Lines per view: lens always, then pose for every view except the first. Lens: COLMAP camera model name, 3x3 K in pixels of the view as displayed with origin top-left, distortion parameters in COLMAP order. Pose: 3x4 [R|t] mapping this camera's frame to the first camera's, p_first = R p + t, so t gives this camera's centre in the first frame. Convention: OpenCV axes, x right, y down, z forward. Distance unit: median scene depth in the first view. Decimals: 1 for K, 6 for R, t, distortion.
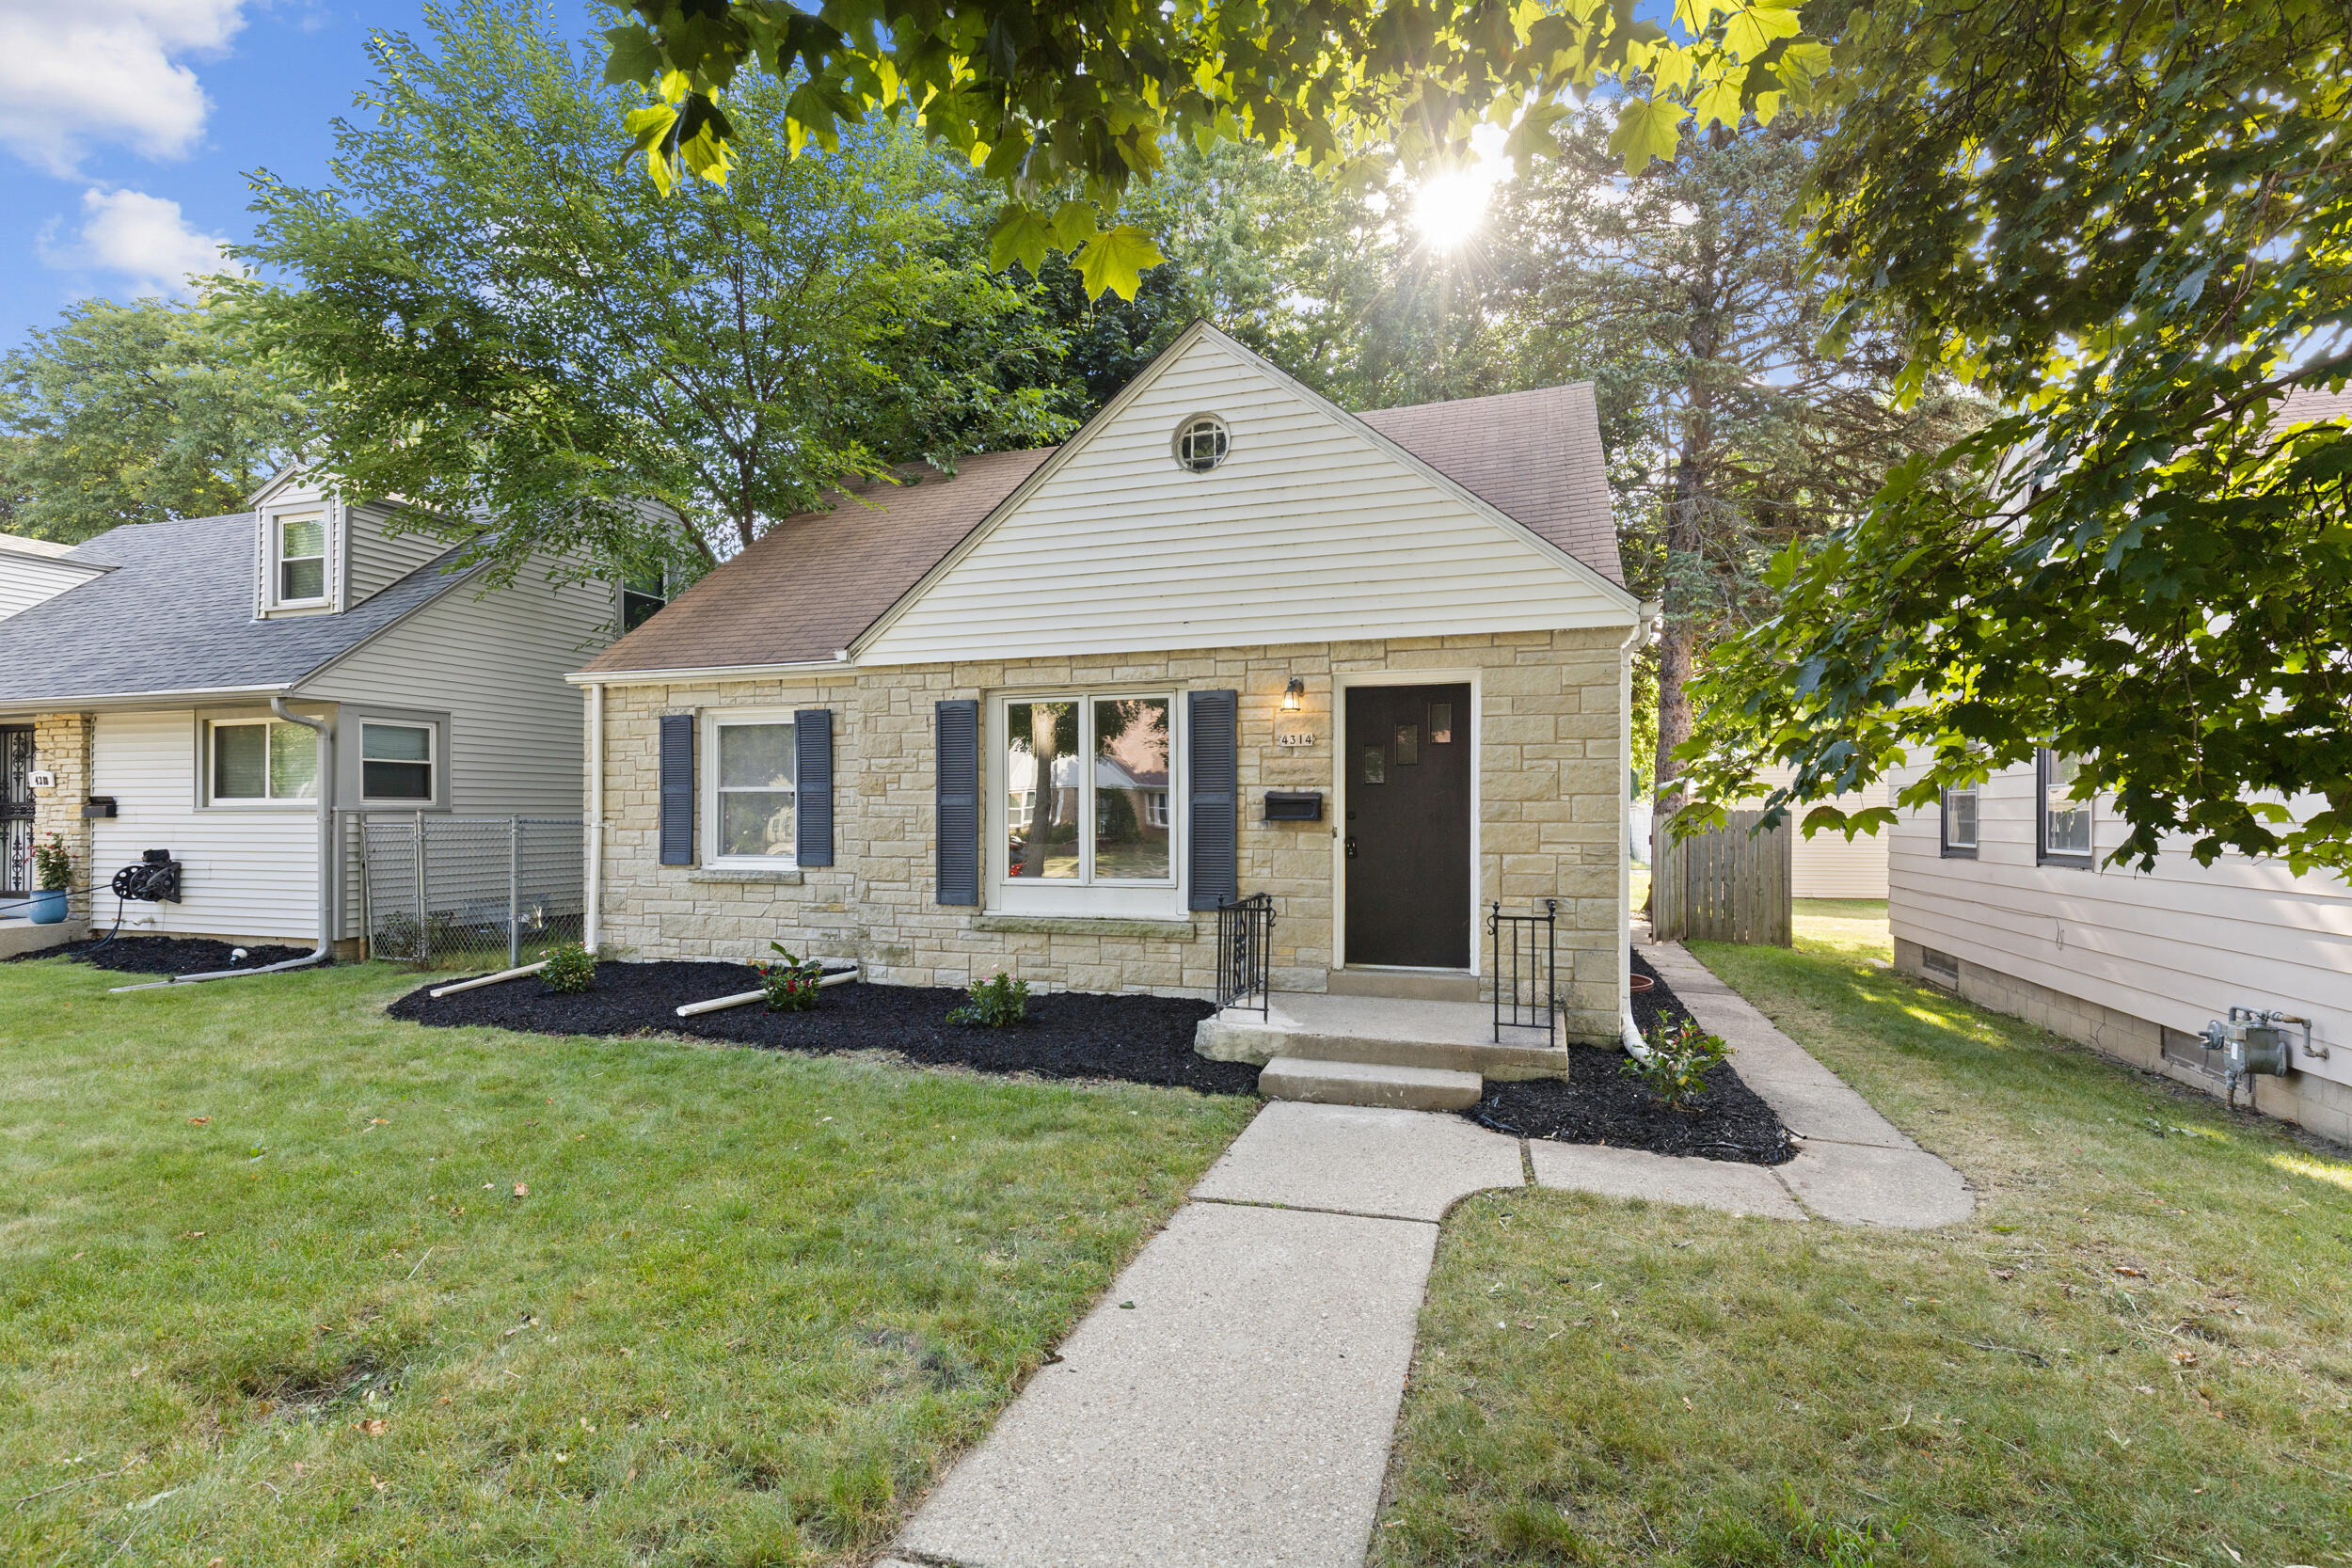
lens RADIAL K [[1068.6, 0, 1185.7], [0, 1068.6, 795.2], [0, 0, 1]] dist [0.003601, -0.000737]
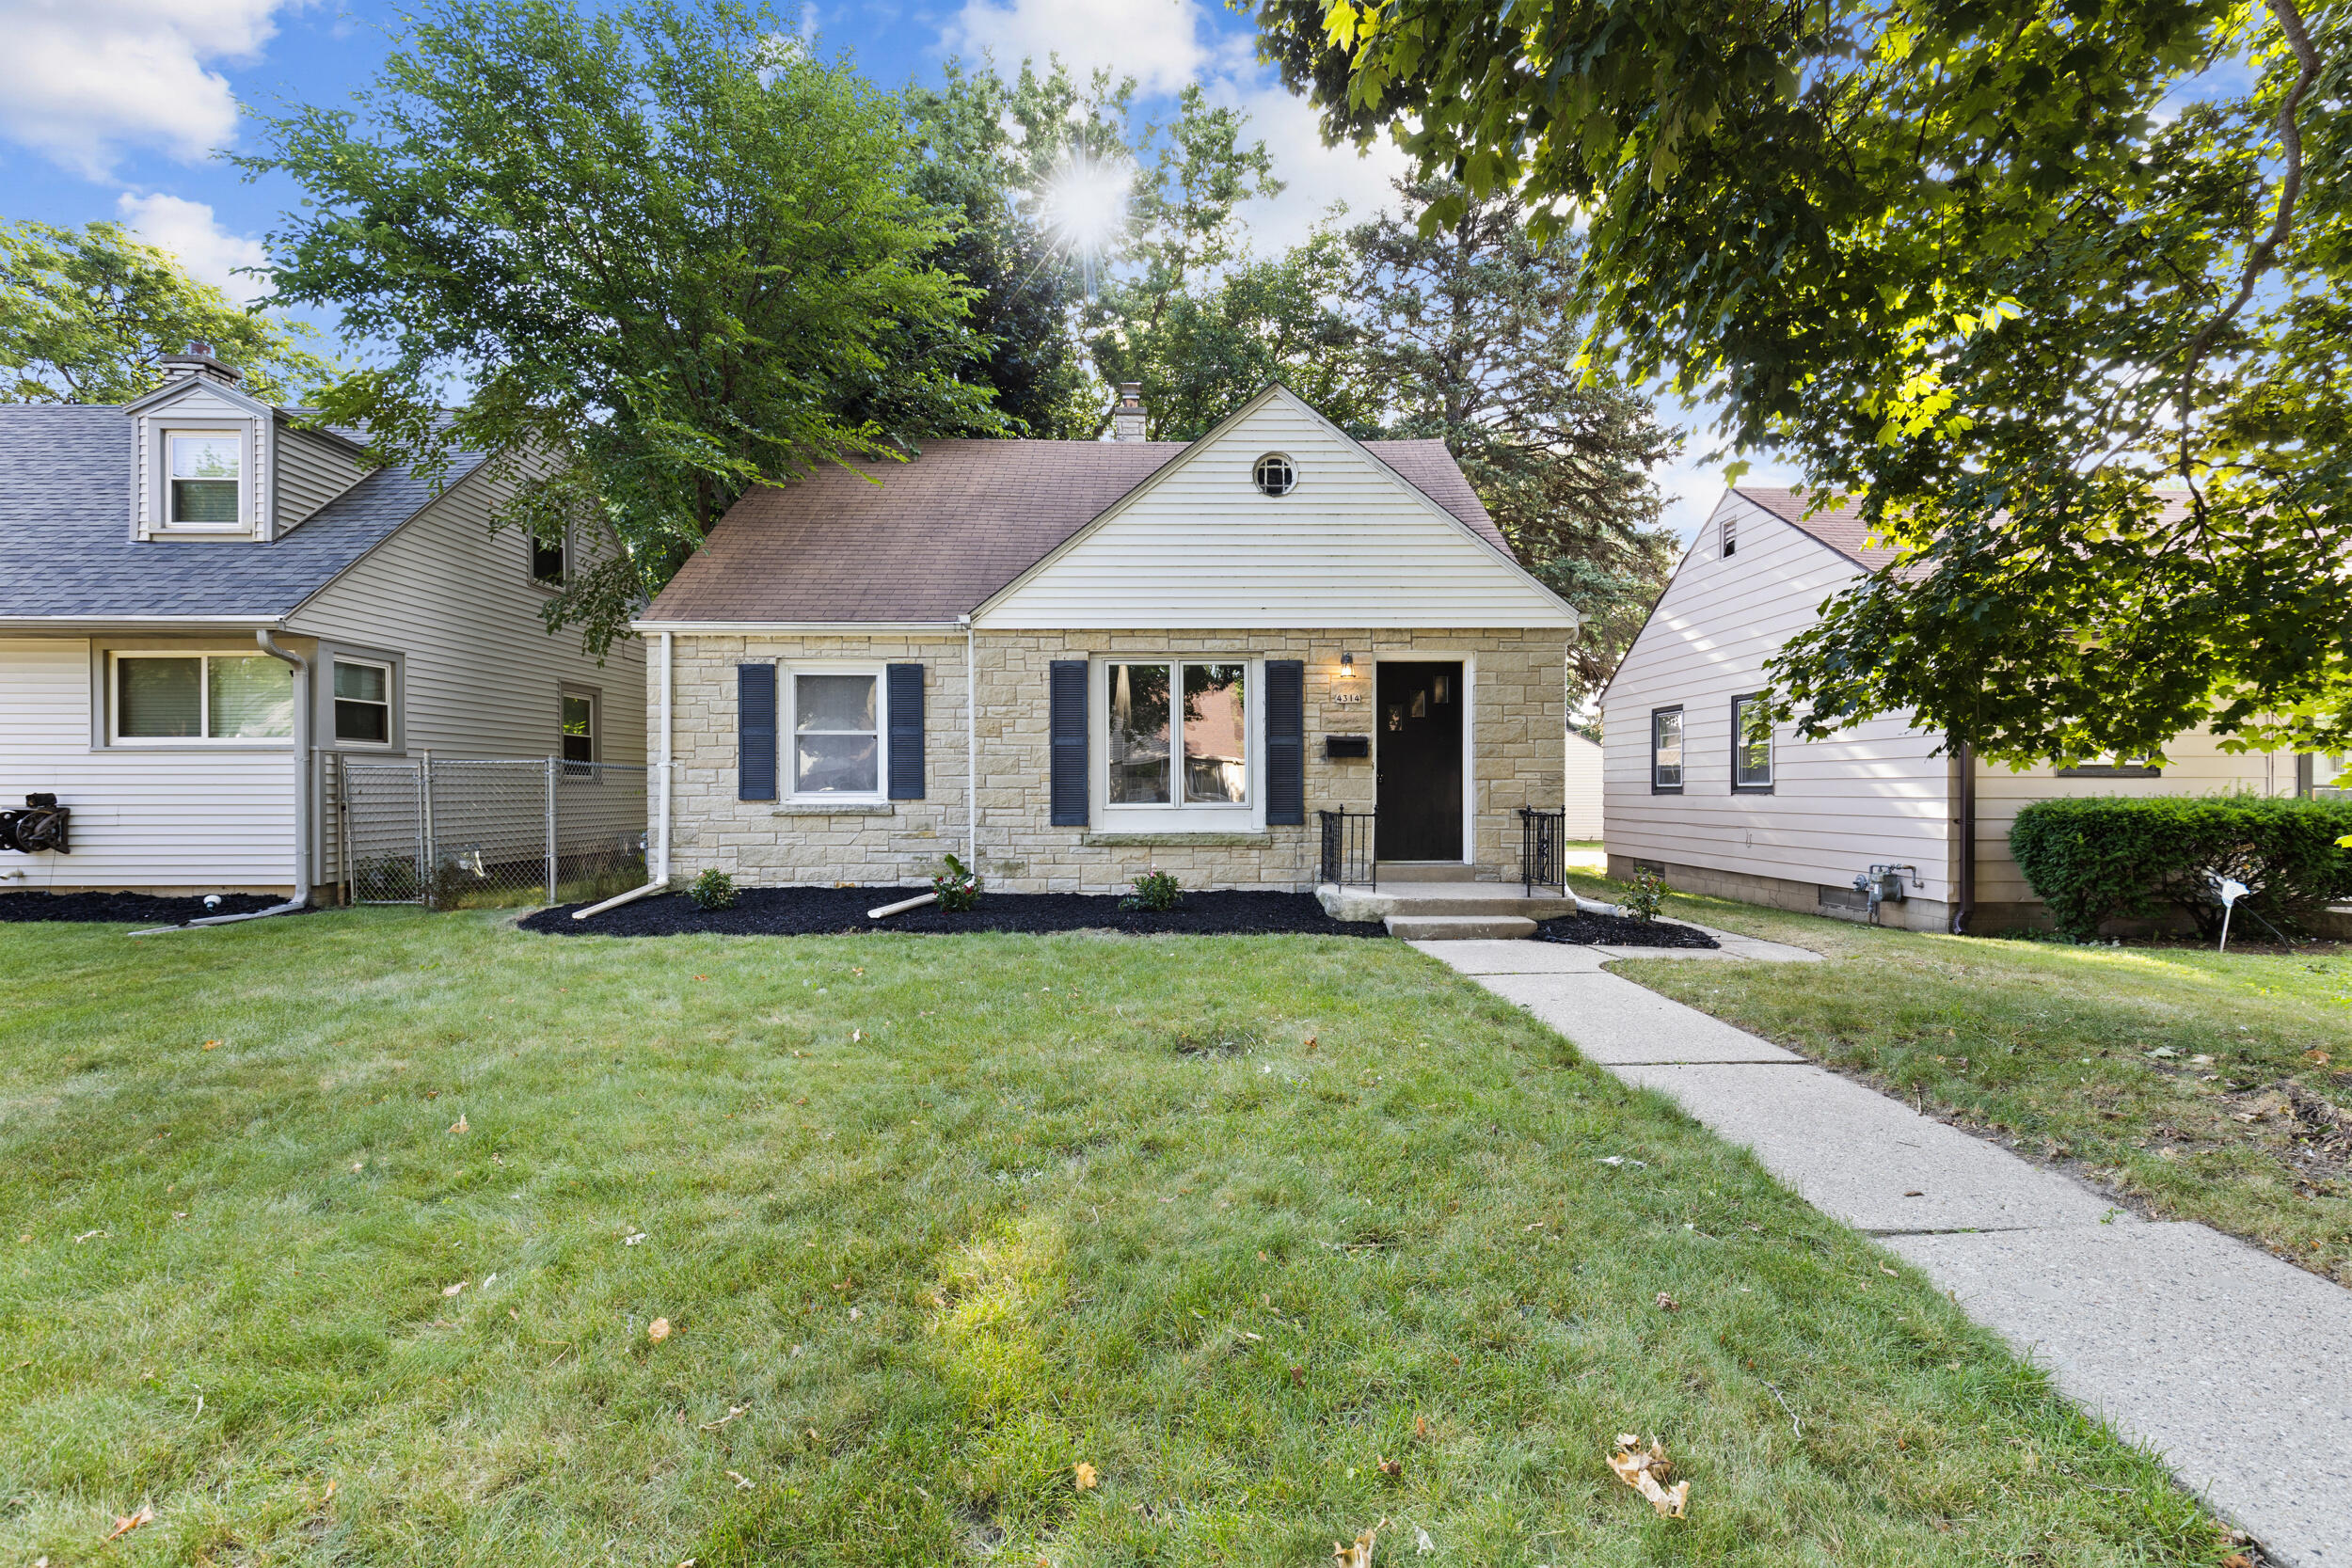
lens RADIAL K [[1068.6, 0, 1185.7], [0, 1068.6, 795.2], [0, 0, 1]] dist [0.003601, -0.000737]
pose [[0.946650, 0.000136, 0.322262, -0.432034], [-0.005163, 0.999878, 0.014745, 0.043006], [-0.322221, -0.015622, 0.946536, -0.191550]]
